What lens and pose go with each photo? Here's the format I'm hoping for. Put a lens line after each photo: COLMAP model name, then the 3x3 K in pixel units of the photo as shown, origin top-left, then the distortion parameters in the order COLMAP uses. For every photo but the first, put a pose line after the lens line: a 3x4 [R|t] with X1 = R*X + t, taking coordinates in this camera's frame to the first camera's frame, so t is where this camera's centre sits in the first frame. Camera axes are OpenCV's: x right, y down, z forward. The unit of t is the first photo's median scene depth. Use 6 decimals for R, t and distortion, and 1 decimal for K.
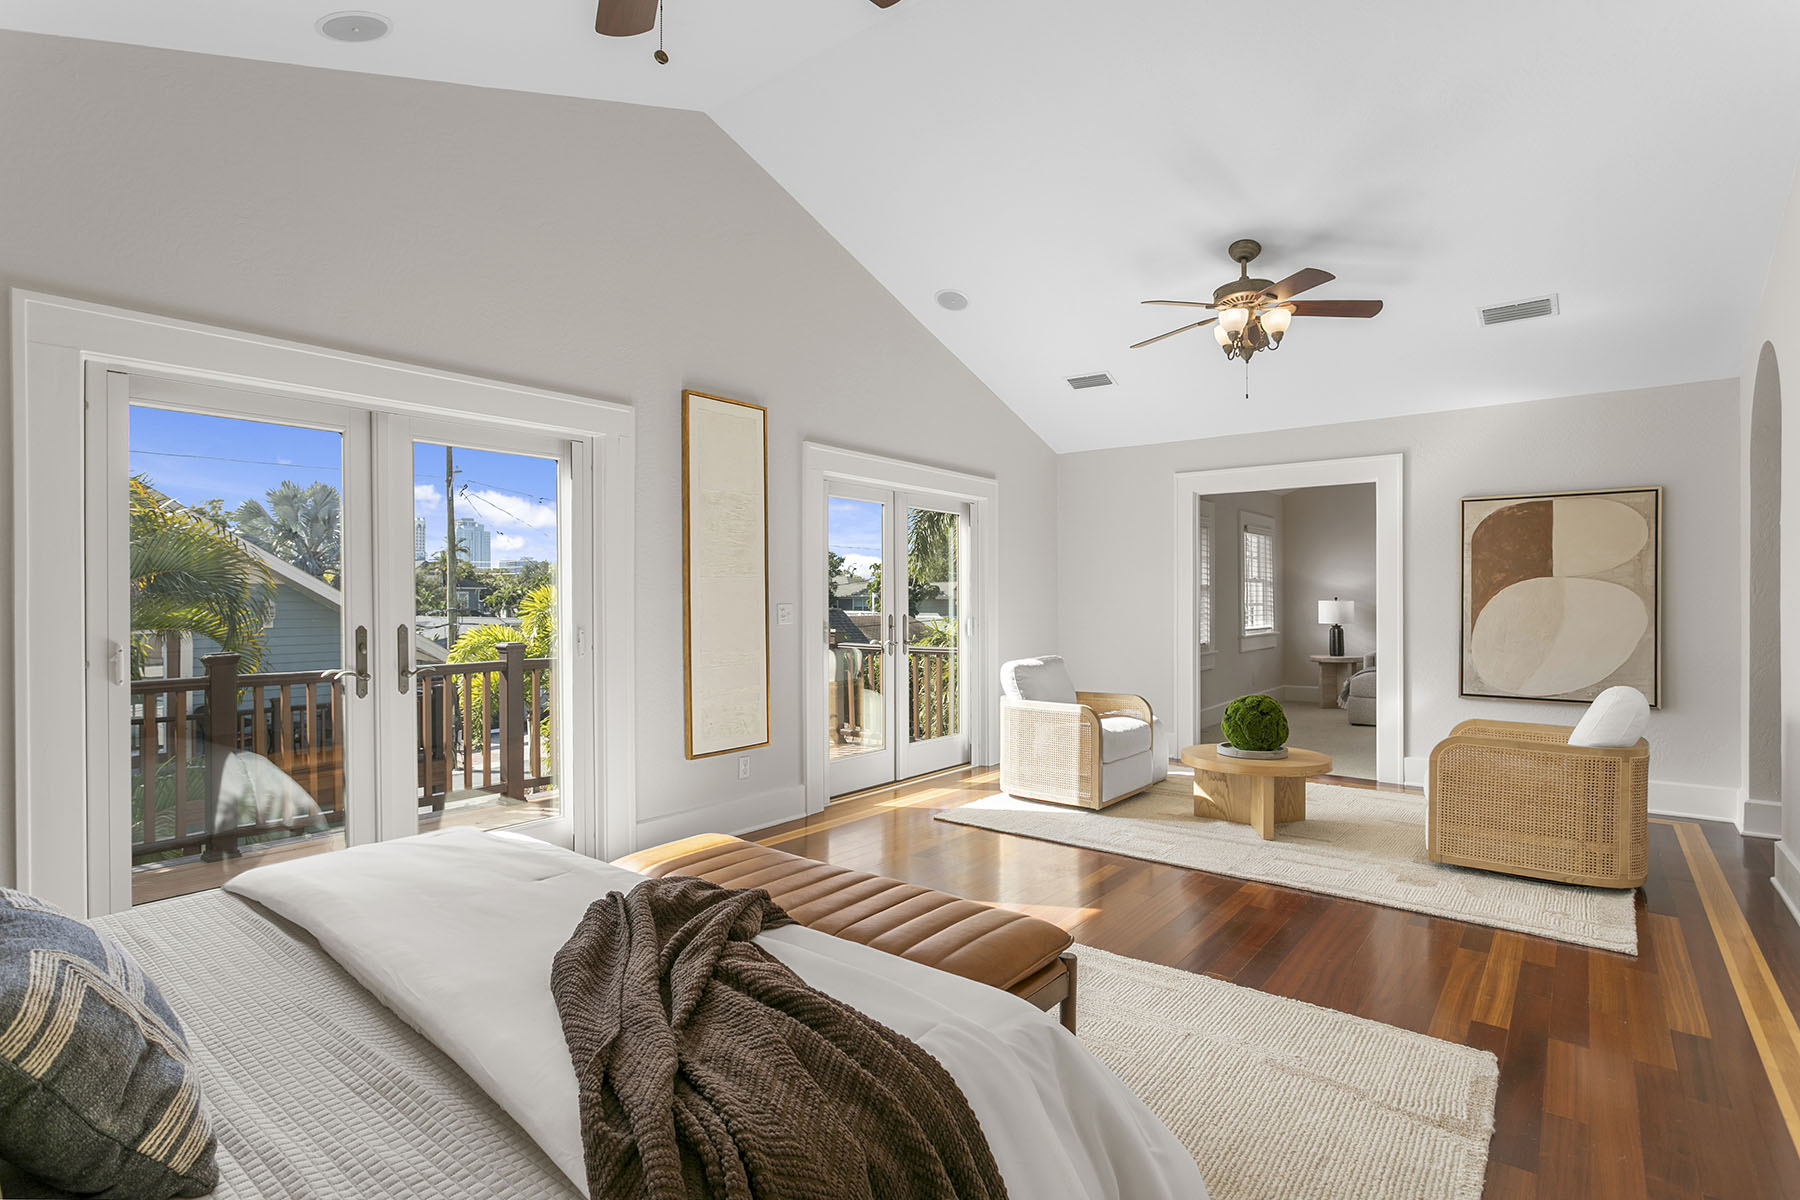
lens RADIAL K [[888.5, 0, 895.8], [0, 888.5, 600.3], [0, 0, 1]] dist [-0.010240, 0.002363]
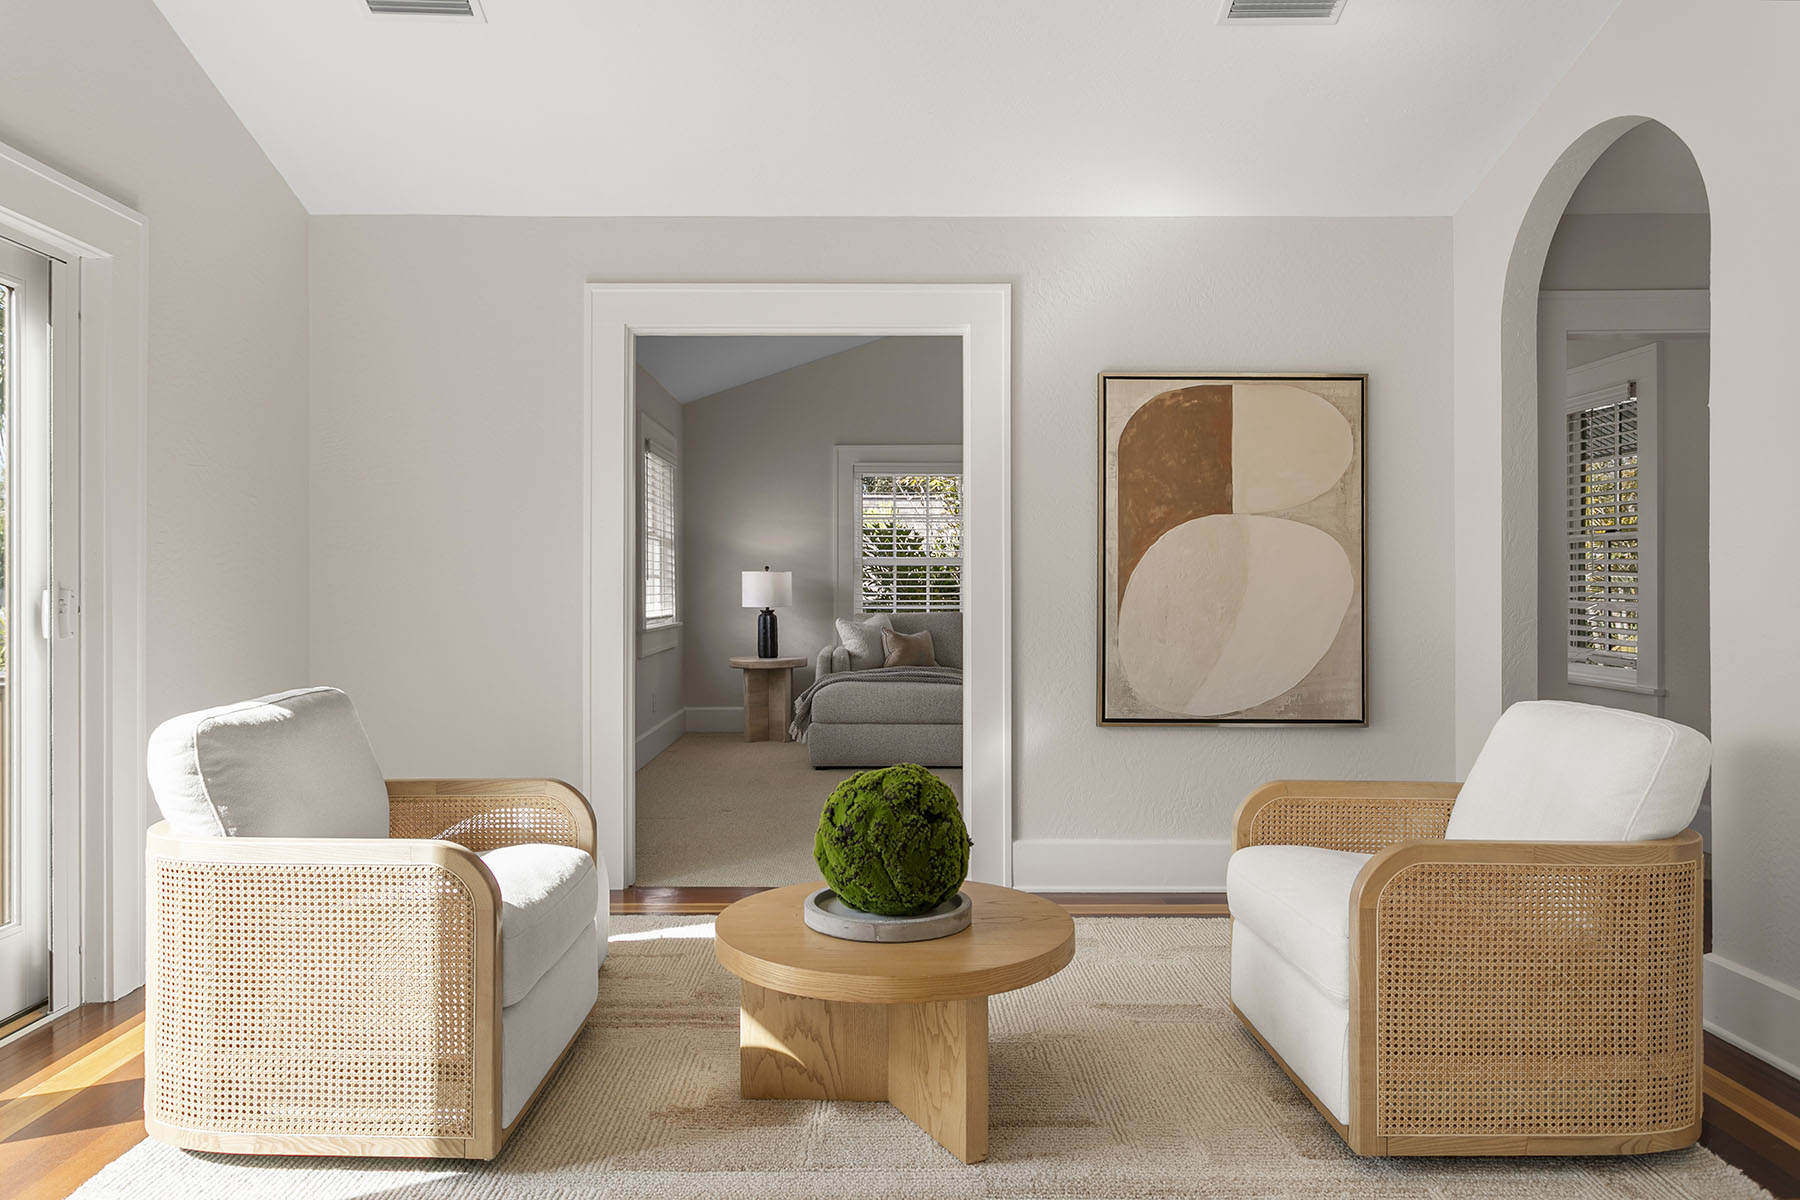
lens RADIAL K [[1159.9, 0, 863.2], [0, 1159.9, 575.2], [0, 0, 1]] dist [-0.002983, -0.004252]
pose [[0.790269, 0.007515, 0.612714, 0.067016], [-0.000044, 0.999925, -0.012208, 0.023663], [-0.612760, 0.009621, 0.790210, 0.520278]]
